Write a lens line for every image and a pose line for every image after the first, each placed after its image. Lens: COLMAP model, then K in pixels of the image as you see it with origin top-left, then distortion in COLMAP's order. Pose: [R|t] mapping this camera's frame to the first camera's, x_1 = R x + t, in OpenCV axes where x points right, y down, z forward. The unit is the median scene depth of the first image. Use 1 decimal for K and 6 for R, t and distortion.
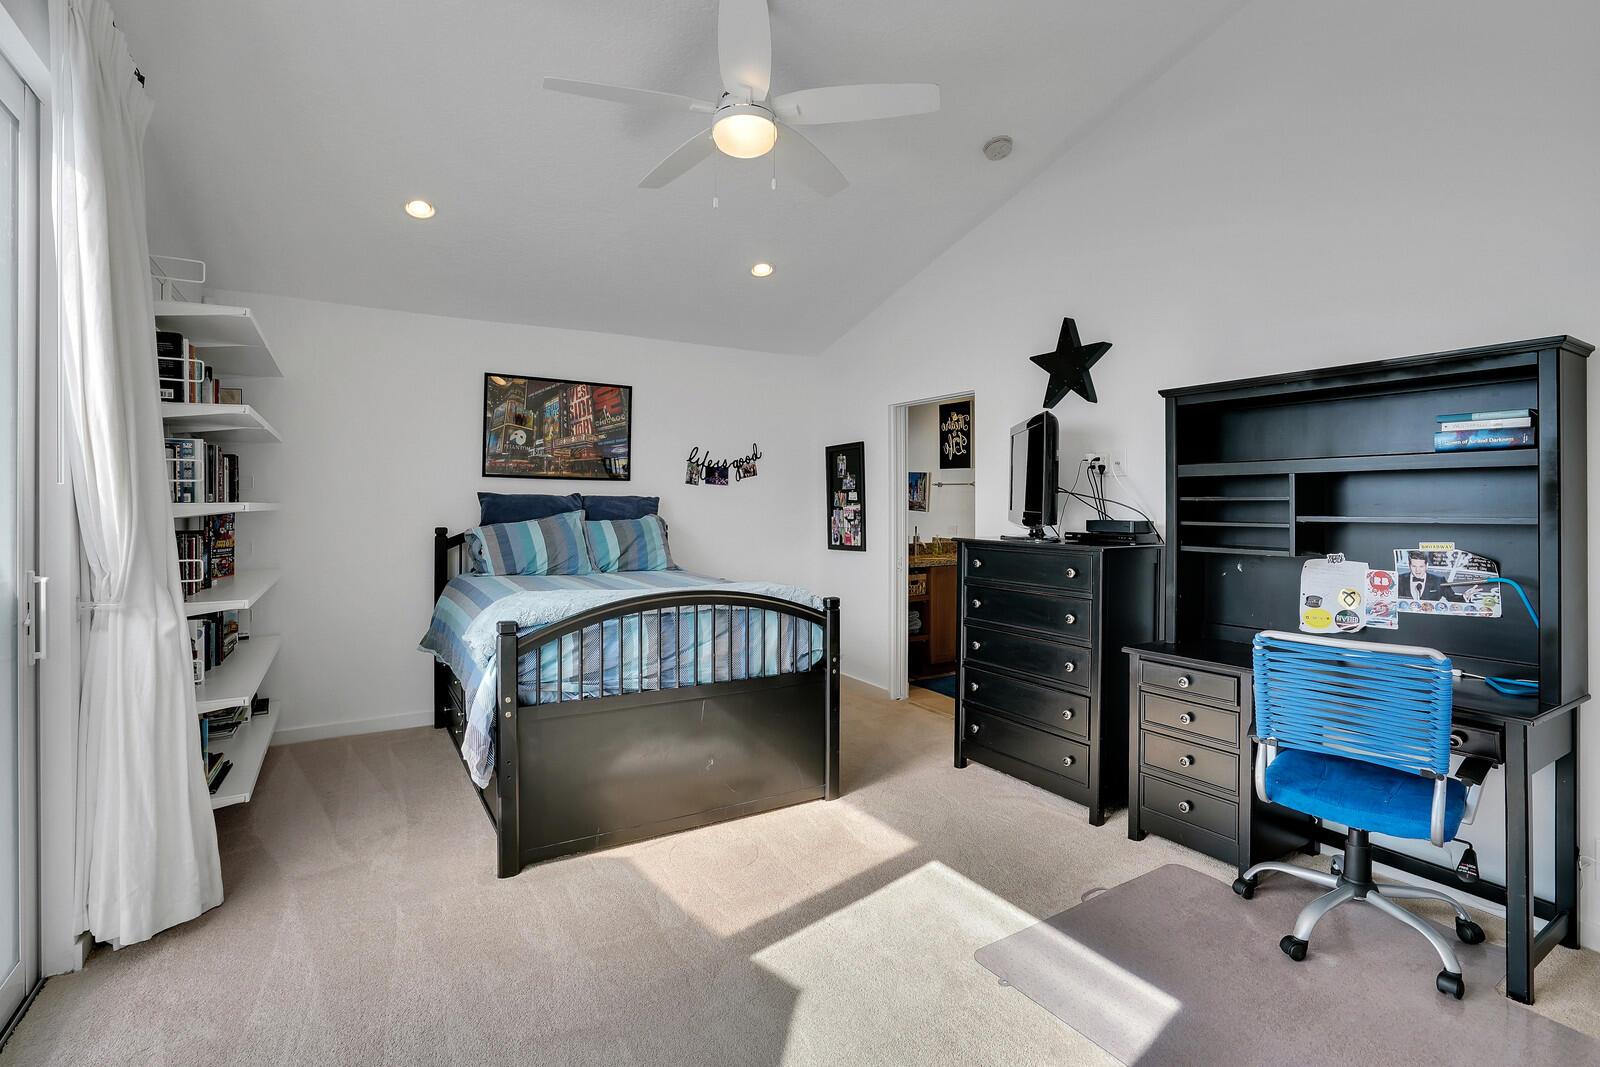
lens RADIAL K [[752.1, 0, 791.5], [0, 752.1, 507.3], [0, 0, 1]] dist [-0.033494, 0.000418]
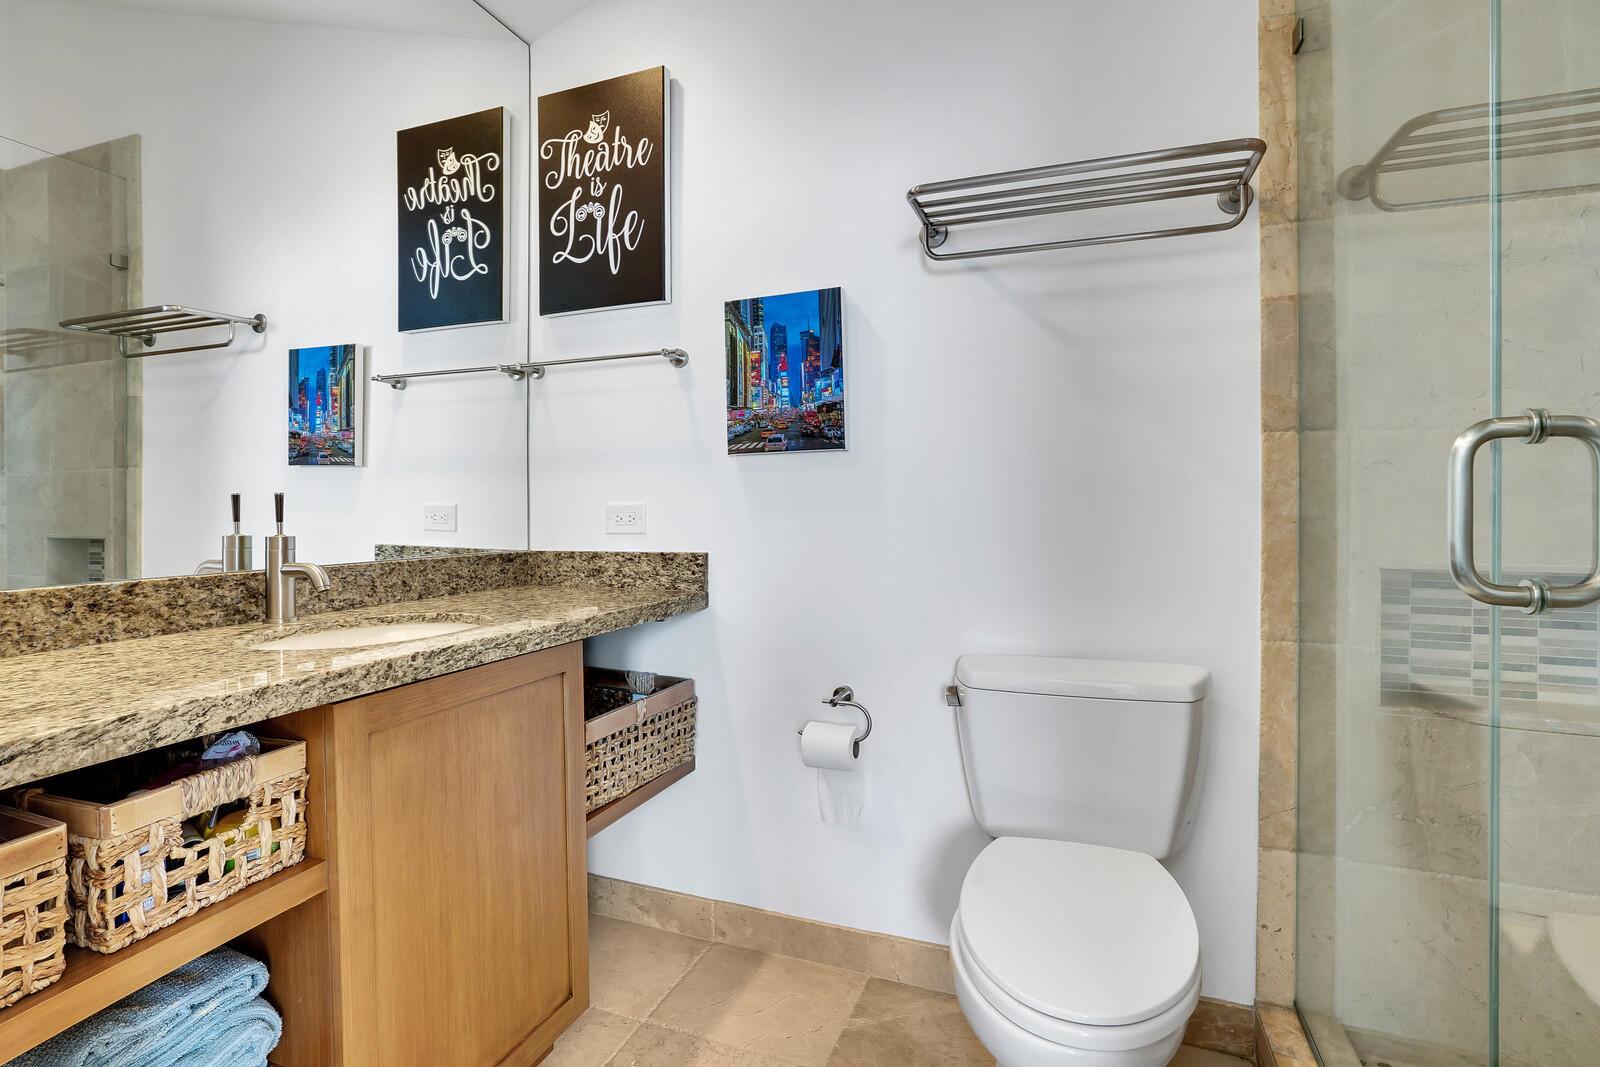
lens RADIAL K [[752.1, 0, 791.5], [0, 752.1, 507.3], [0, 0, 1]] dist [-0.033494, 0.000418]
pose [[0.786592, -0.006224, 0.617442, 0.135497], [0.017218, 0.999781, -0.011858, 0.031448], [-0.617233, 0.019959, 0.786527, 0.661243]]
